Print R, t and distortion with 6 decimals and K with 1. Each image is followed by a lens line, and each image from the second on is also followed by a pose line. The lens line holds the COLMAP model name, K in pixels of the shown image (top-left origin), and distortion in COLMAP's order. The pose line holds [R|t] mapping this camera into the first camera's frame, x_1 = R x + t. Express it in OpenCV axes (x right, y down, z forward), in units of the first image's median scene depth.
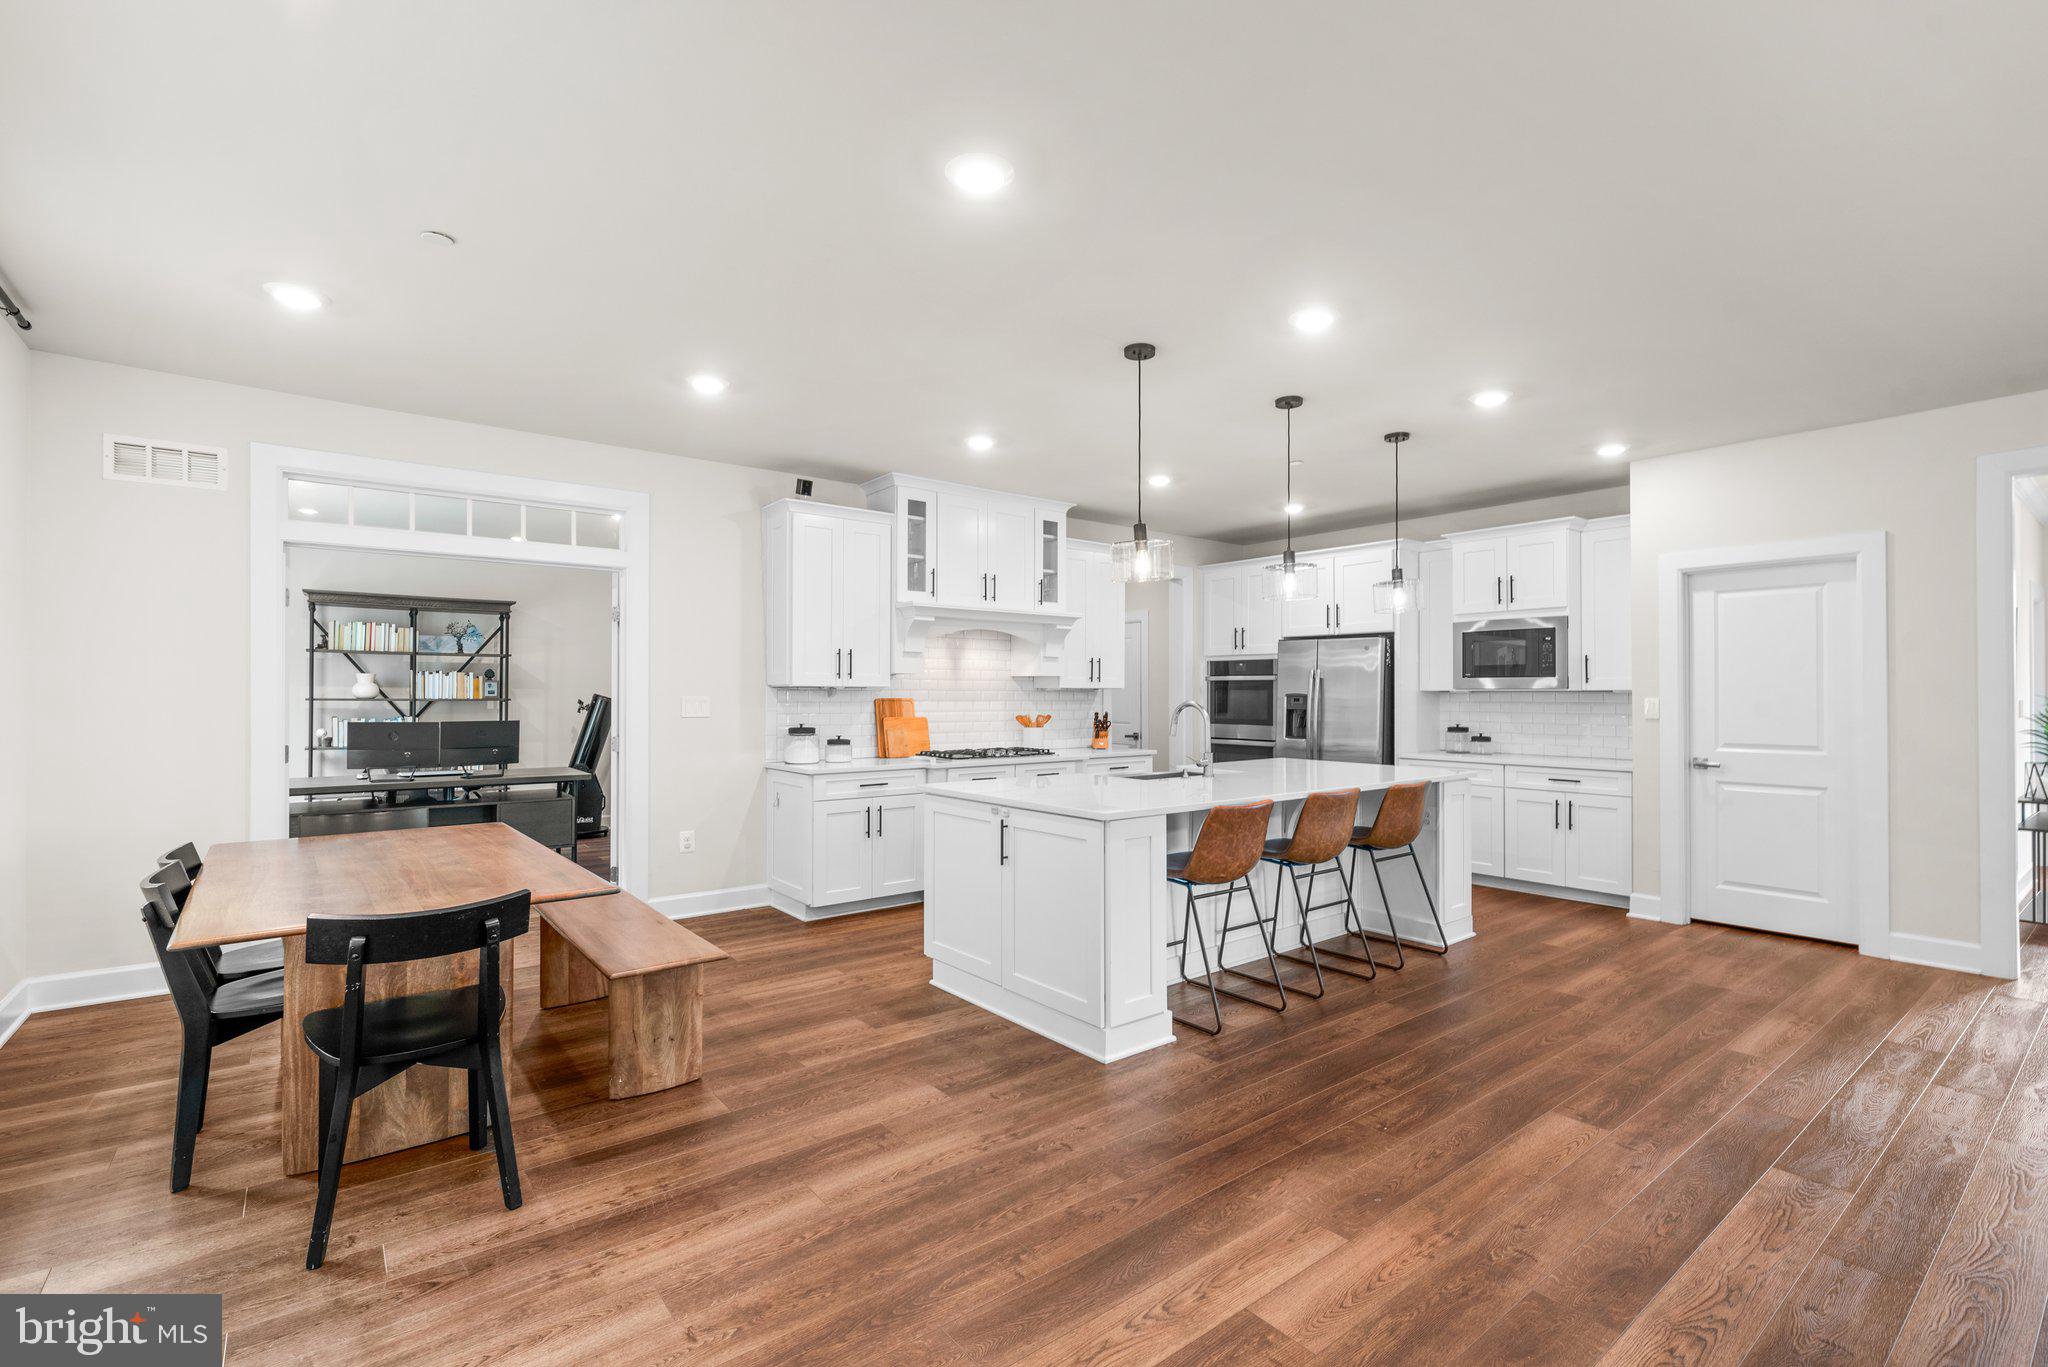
lens RADIAL K [[921.8, 0, 1028.8], [0, 921.8, 683.0], [0, 0, 1]] dist [0.001856, 0.000136]
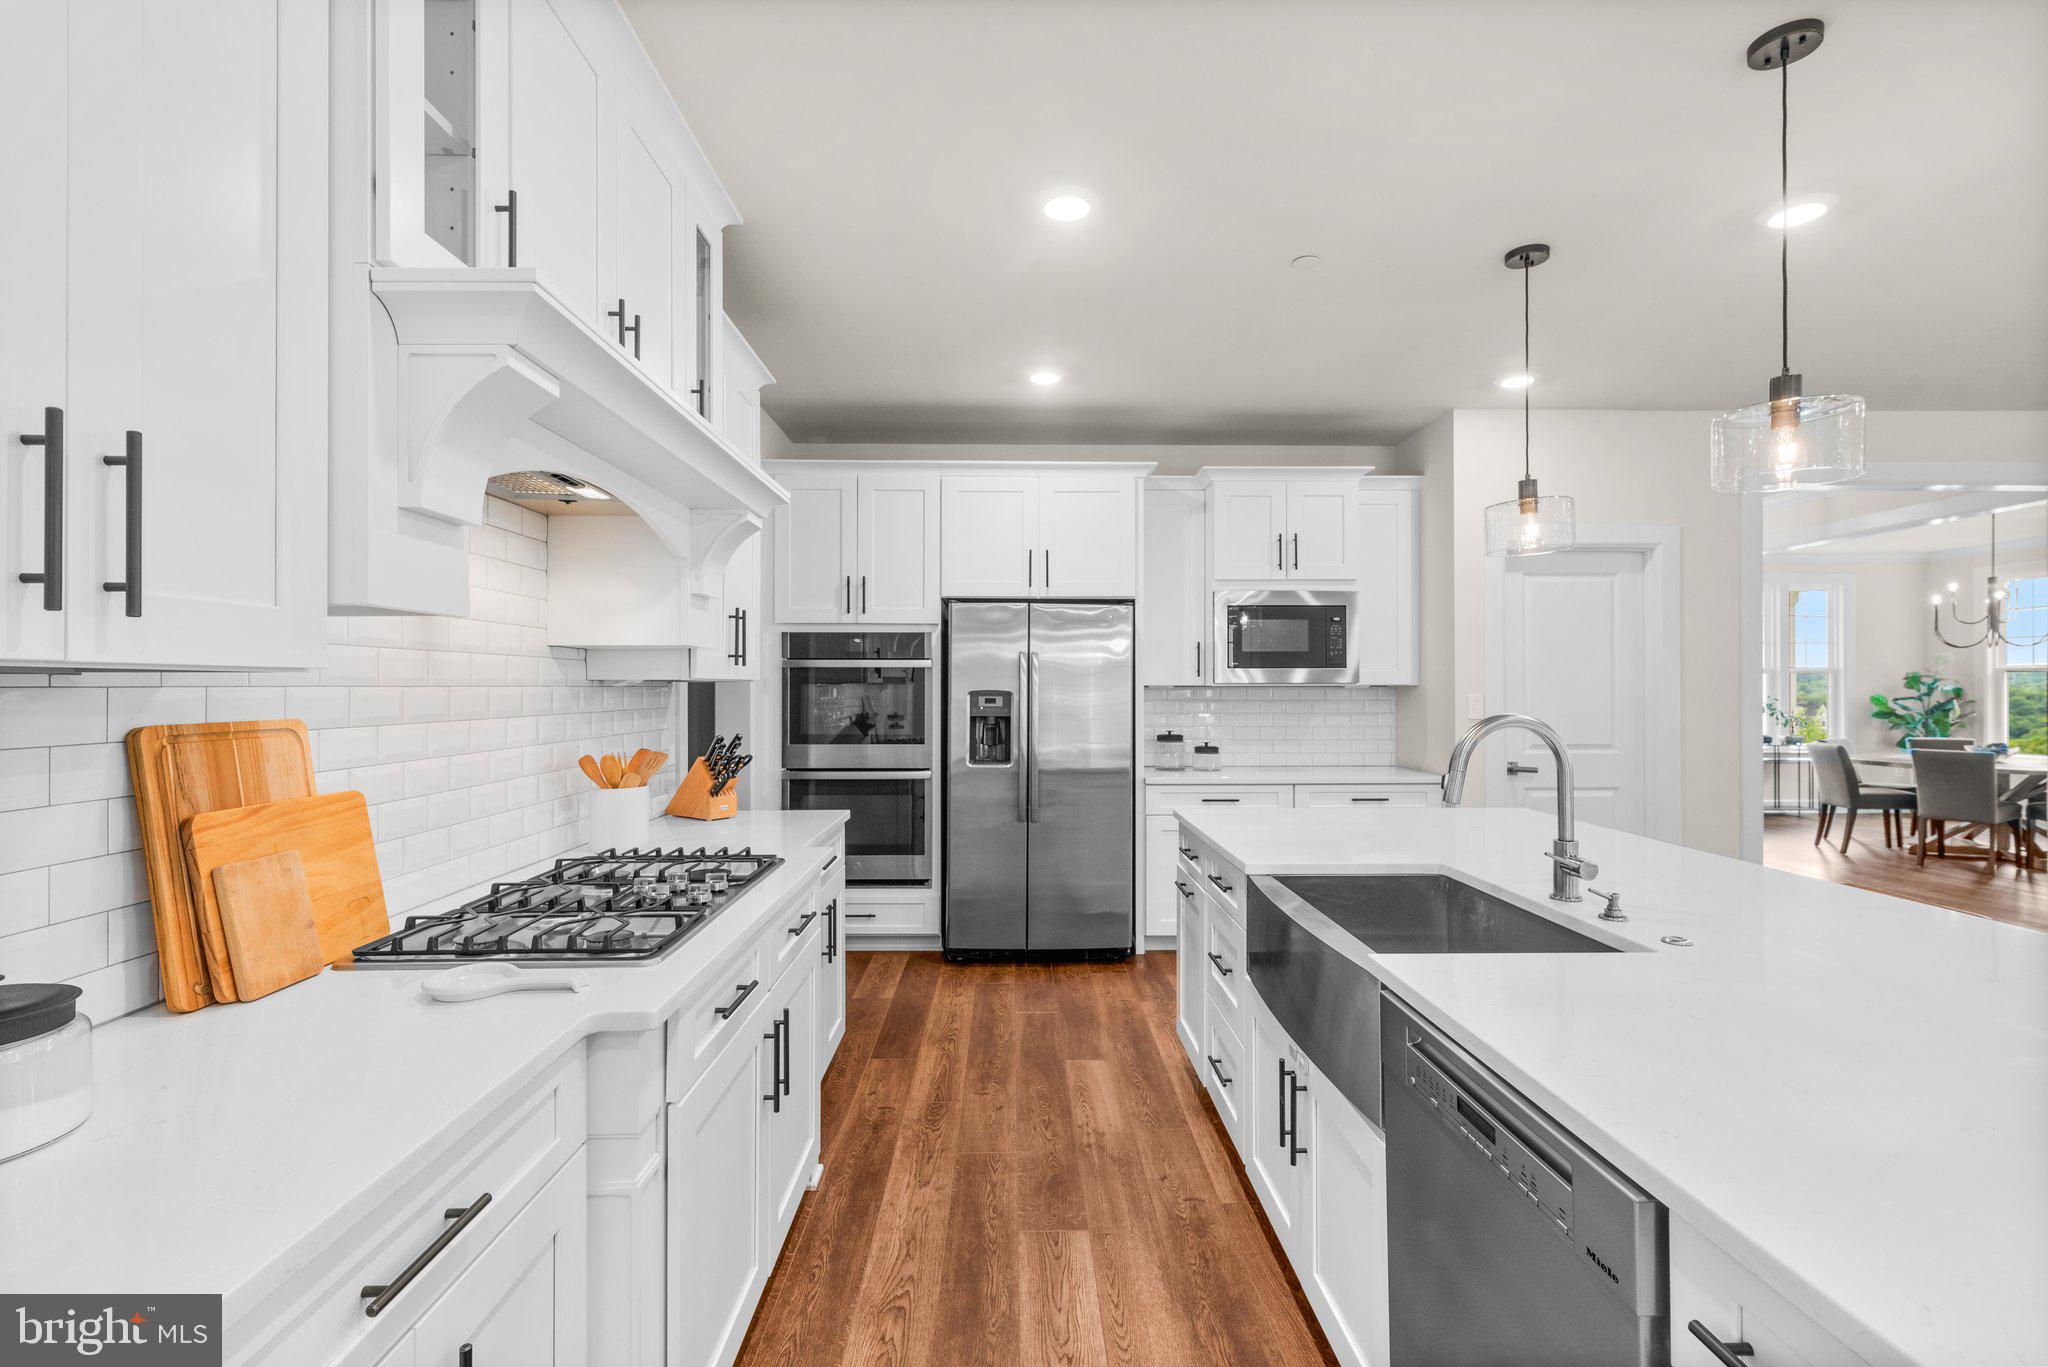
lens RADIAL K [[921.8, 0, 1041.6], [0, 921.8, 686.8], [0, 0, 1]] dist [0.001856, 0.000136]
pose [[0.596410, -0.001789, 0.802678, -0.195955], [-0.008490, 0.999928, 0.008537, 0.004334], [-0.802635, -0.011907, 0.596352, 0.664624]]
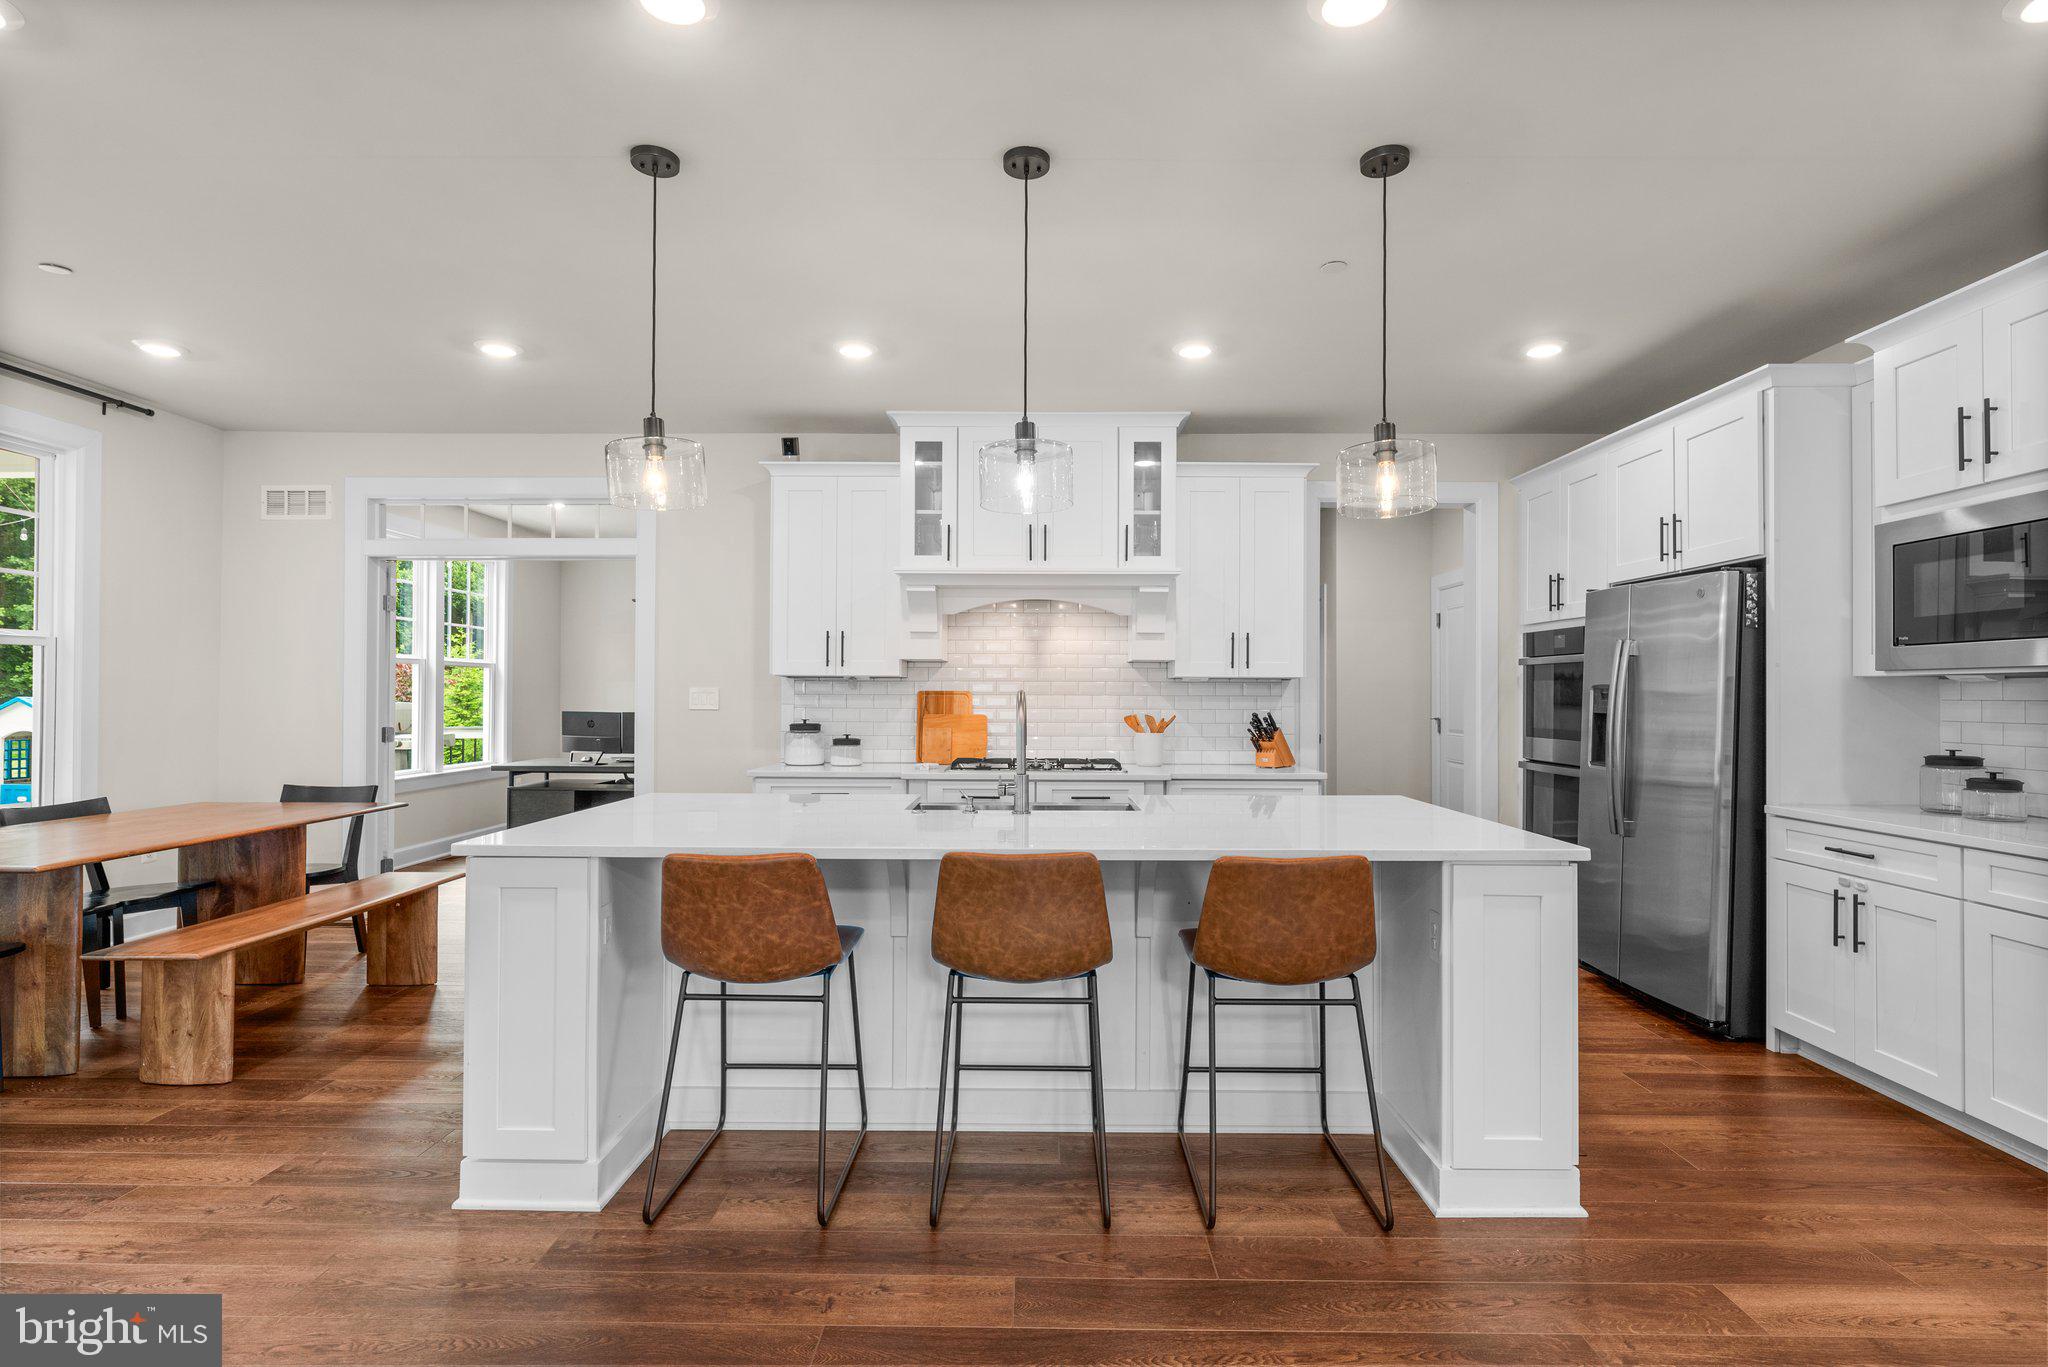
lens RADIAL K [[1004.3, 0, 1023.9], [0, 1004.3, 687.2], [0, 0, 1]] dist [0.000335, -0.000236]
pose [[0.775556, -0.002354, -0.631275, 0.438249], [0.004495, 0.999988, 0.001793, 0.011573], [0.631263, -0.004228, 0.775557, 0.339471]]
